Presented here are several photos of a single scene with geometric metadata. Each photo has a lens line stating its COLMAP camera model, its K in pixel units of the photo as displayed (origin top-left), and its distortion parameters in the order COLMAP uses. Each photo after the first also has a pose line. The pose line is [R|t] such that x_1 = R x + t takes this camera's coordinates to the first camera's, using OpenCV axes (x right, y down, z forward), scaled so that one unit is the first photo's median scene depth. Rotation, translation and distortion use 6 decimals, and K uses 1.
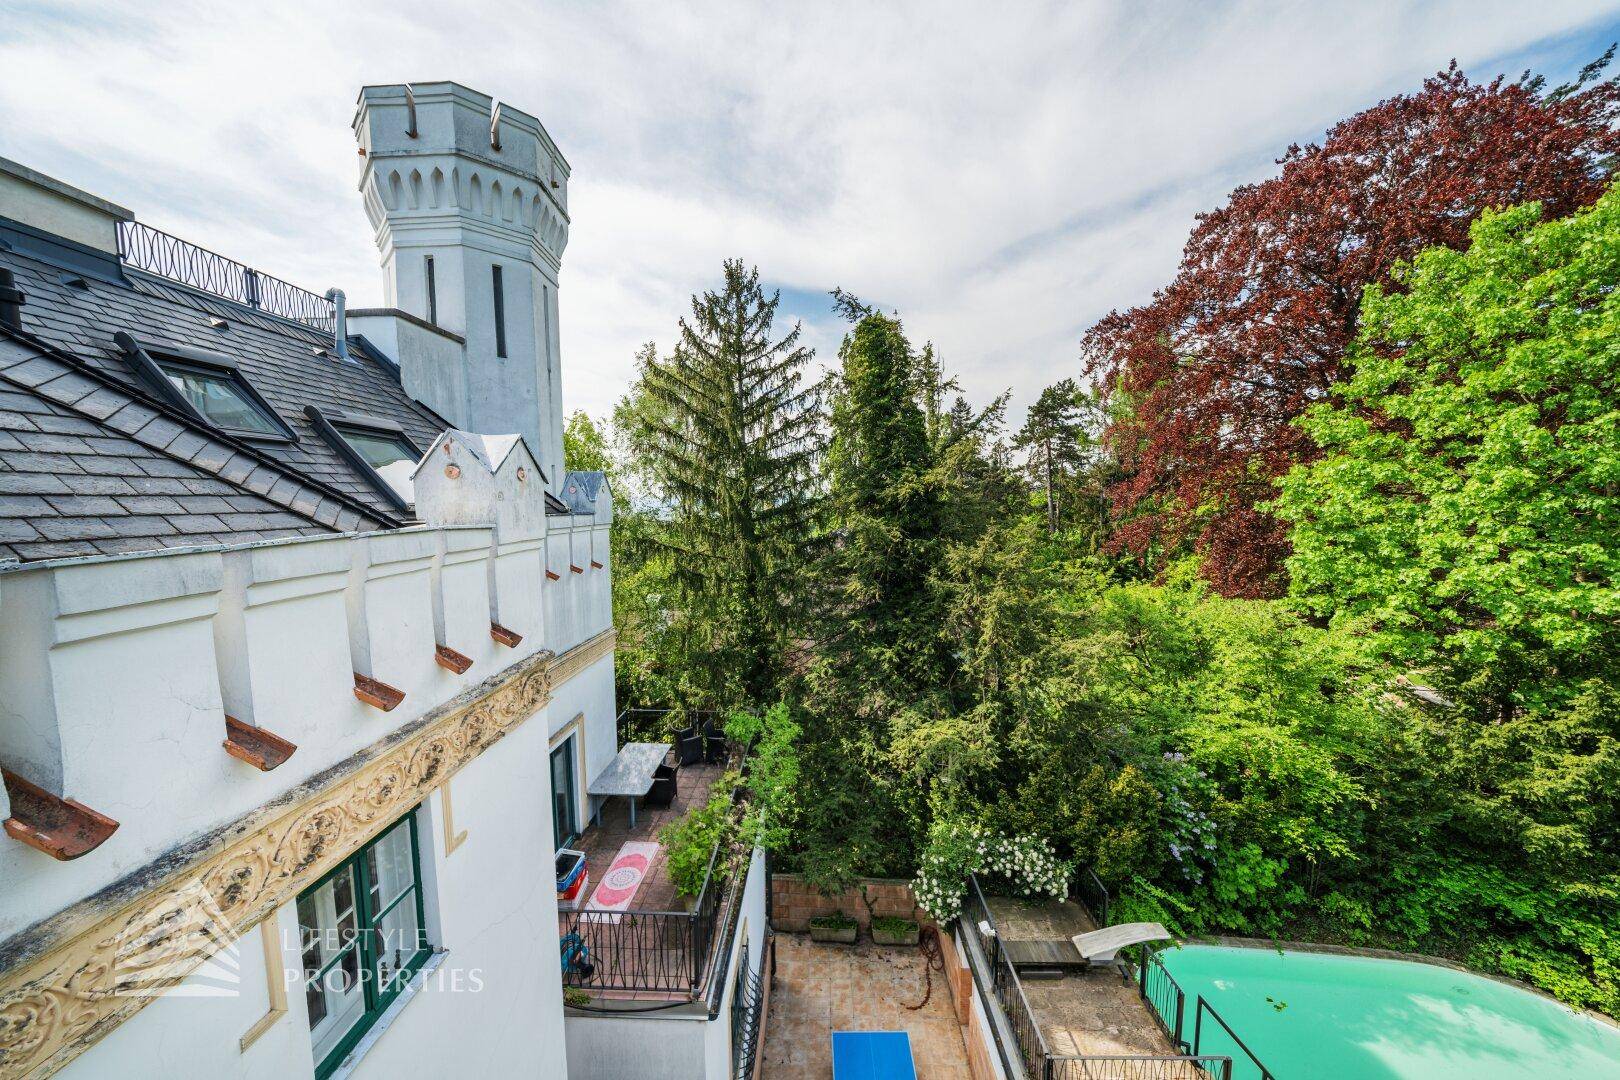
lens RADIAL K [[550.4, 0, 833.8], [0, 550.4, 564.9], [0, 0, 1]] dist [-0.005432, -0.000207]
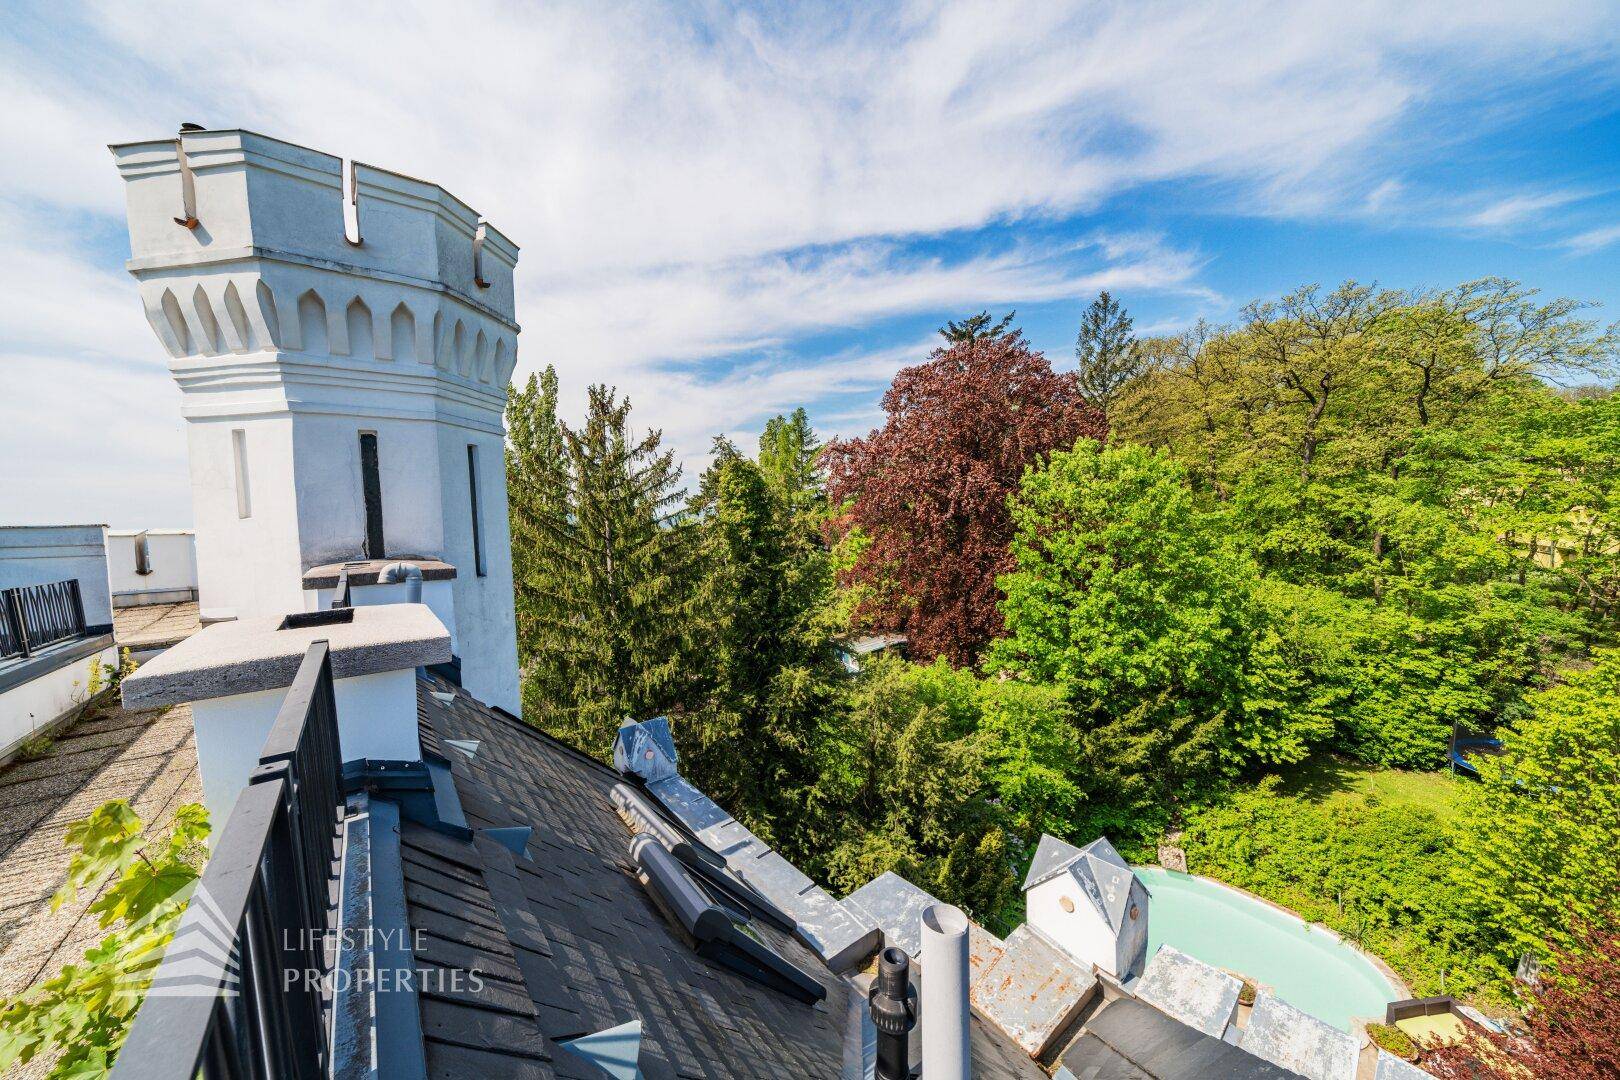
lens RADIAL K [[550.4, 0, 805.4], [0, 550.4, 559.0], [0, 0, 1]] dist [-0.005432, -0.000207]
pose [[0.759153, -0.061269, 0.648022, -0.779294], [0.089531, 0.995926, -0.010723, -0.377332], [-0.644725, 0.066159, 0.761546, 0.240493]]
